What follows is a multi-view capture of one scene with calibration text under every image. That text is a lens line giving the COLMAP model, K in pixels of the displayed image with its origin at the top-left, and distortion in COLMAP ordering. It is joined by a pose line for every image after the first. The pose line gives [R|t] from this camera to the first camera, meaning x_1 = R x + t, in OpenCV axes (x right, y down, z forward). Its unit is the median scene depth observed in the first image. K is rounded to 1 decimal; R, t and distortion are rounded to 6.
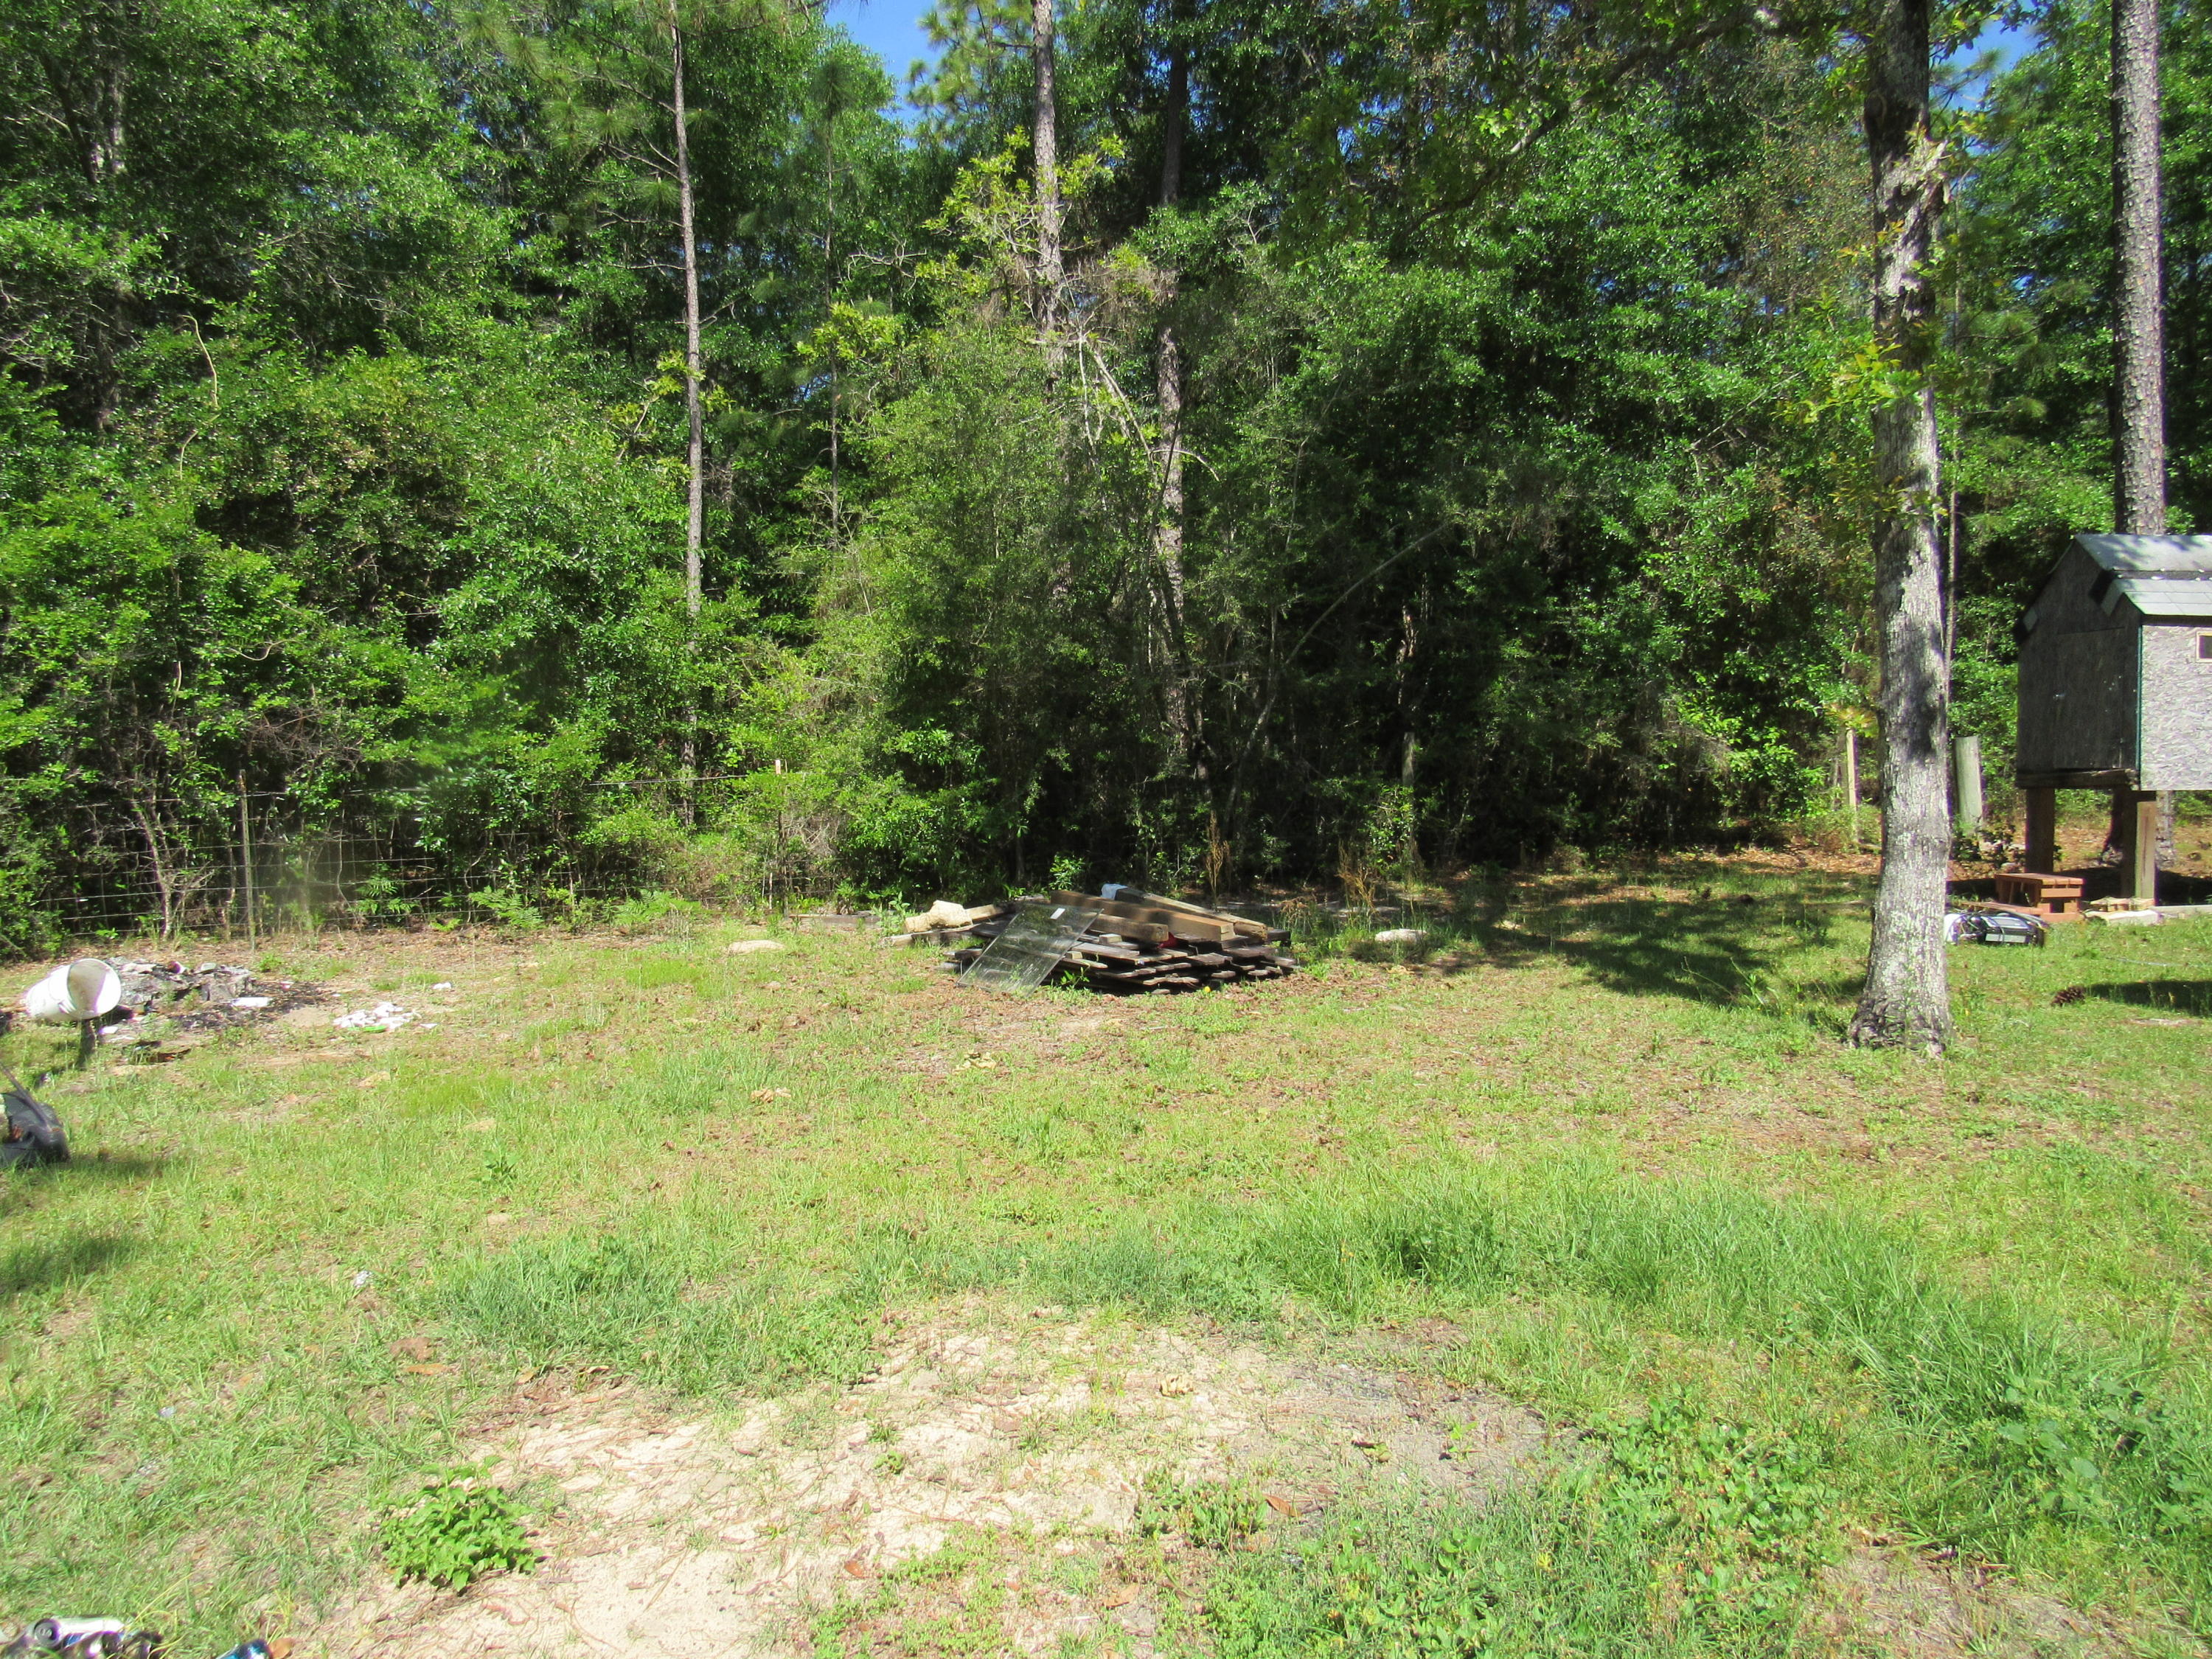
lens RADIAL K [[1575.3, 0, 1103.6], [0, 1575.3, 824.3], [0, 0, 1]] dist [-0.029758, 0.015721]
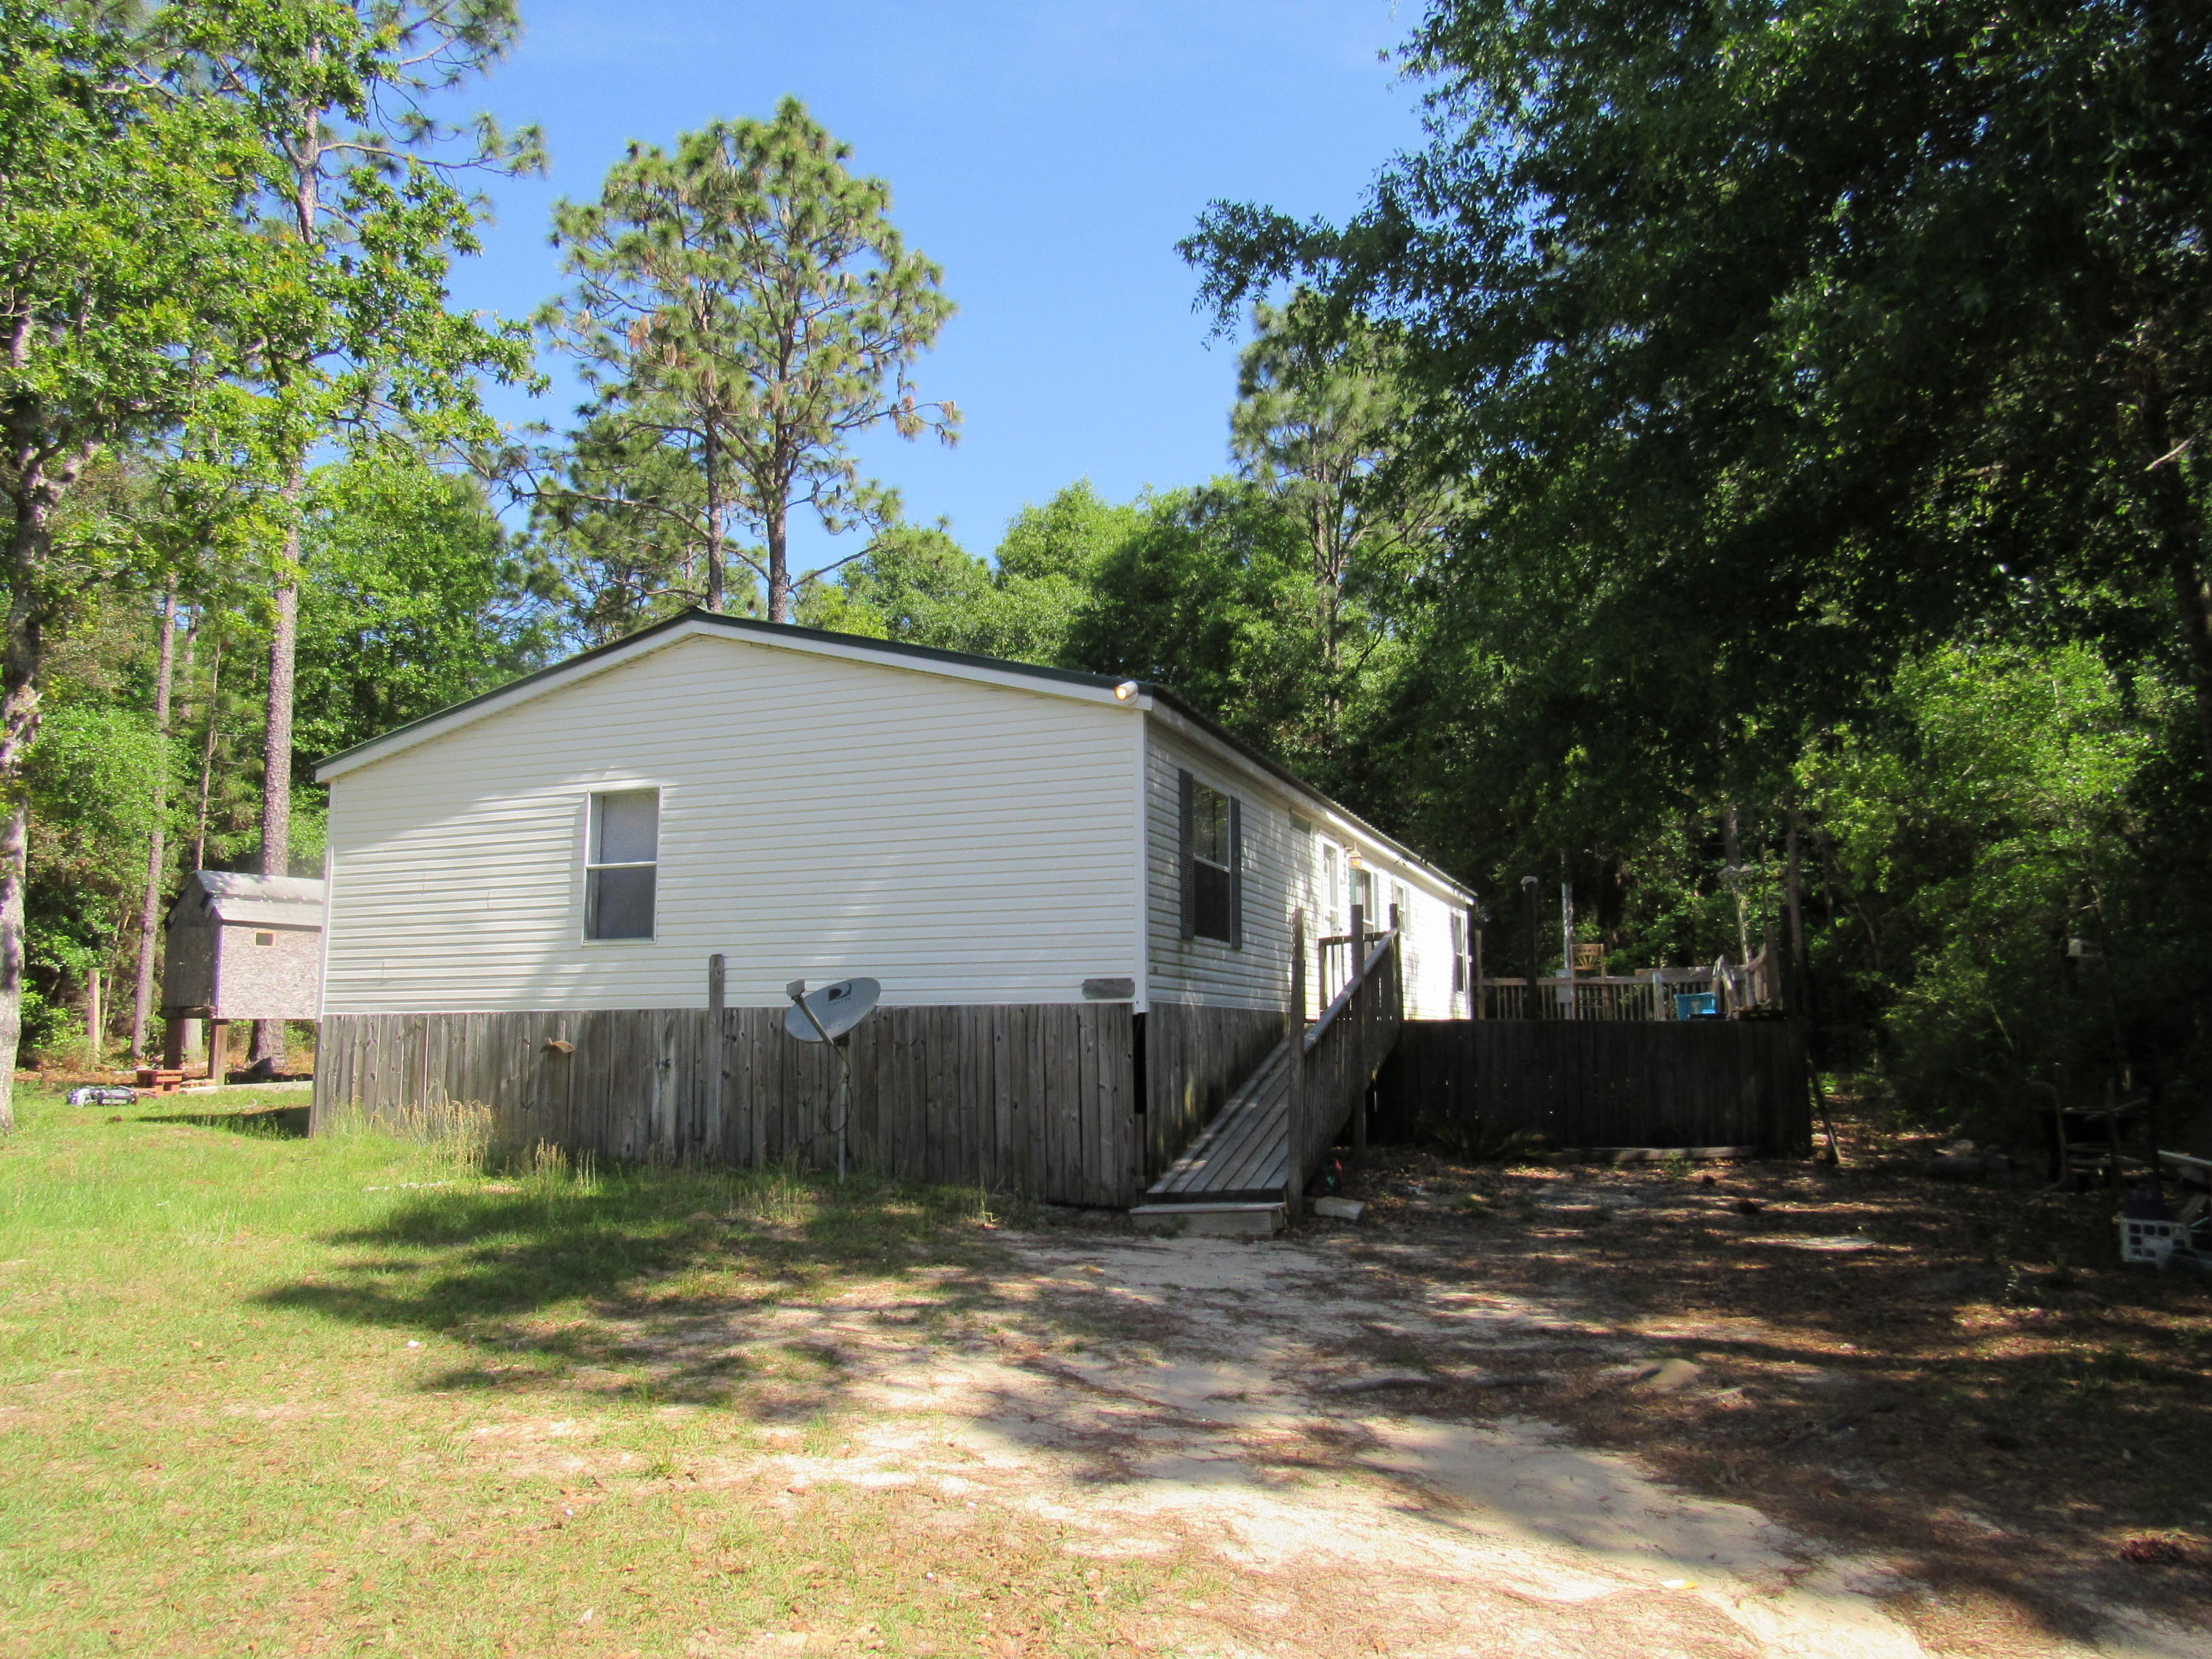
lens RADIAL K [[1575.3, 0, 1099.0], [0, 1575.3, 830.5], [0, 0, 1]] dist [-0.029758, 0.015721]
pose [[0.604235, 0.100995, 0.790380, -0.150238], [0.028559, 0.988552, -0.148150, 0.058493], [-0.796294, 0.112090, 0.594434, -0.865219]]
